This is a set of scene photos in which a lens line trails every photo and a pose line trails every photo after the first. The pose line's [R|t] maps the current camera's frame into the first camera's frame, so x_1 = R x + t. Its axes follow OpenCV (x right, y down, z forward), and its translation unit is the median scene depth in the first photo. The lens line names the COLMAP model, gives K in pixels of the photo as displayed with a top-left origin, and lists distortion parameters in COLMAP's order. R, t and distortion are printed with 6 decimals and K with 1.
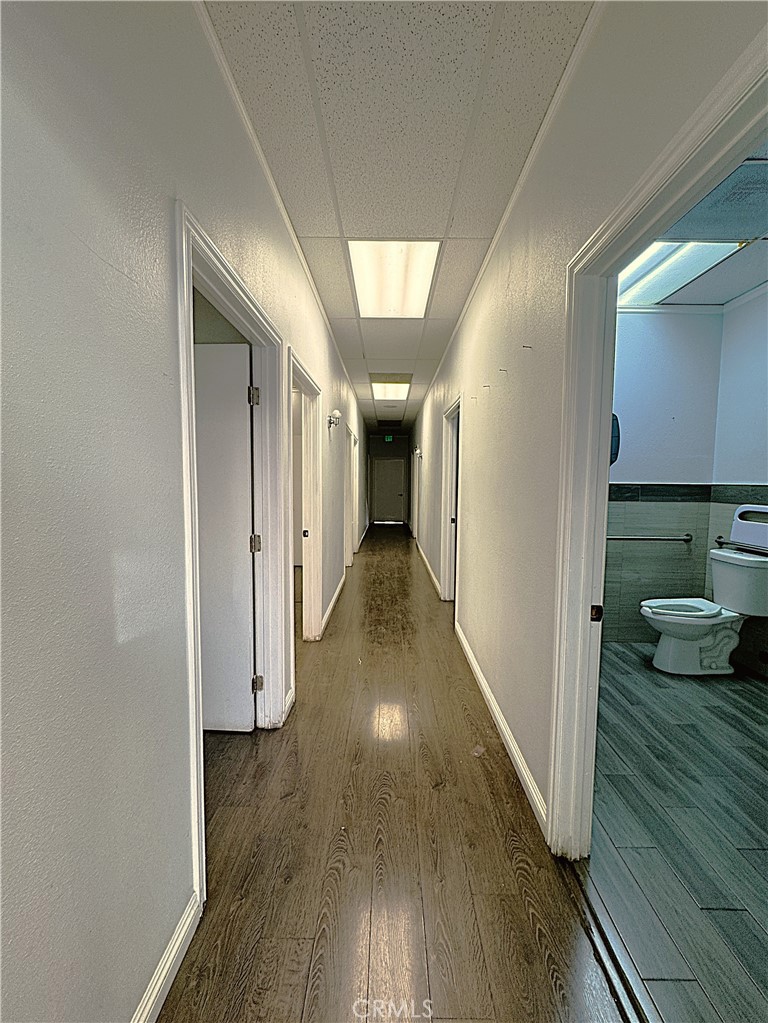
lens RADIAL K [[415.3, 0, 387.2], [0, 415.3, 510.8], [0, 0, 1]] dist [0.003380, 0.000257]
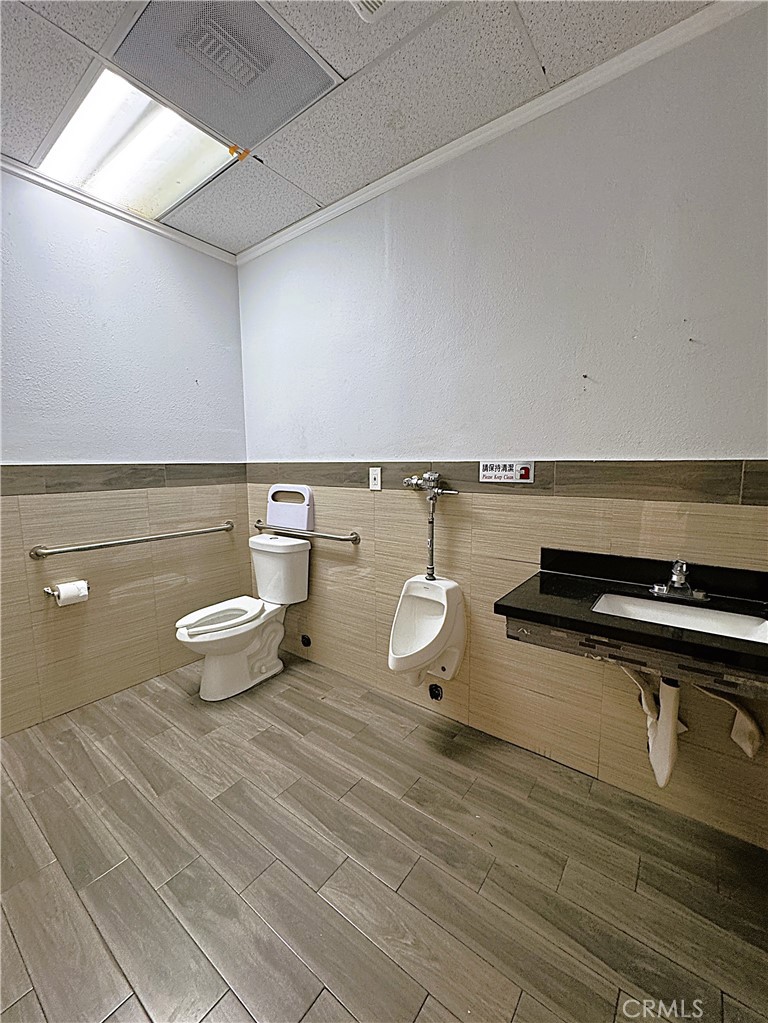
lens RADIAL K [[415.3, 0, 385.2], [0, 415.3, 511.0], [0, 0, 1]] dist [0.003380, 0.000257]
pose [[0.602796, -0.108440, 0.790492, 0.271908], [0.074086, 0.994048, 0.079870, -0.011344], [-0.794449, 0.010419, 0.607242, 0.250660]]
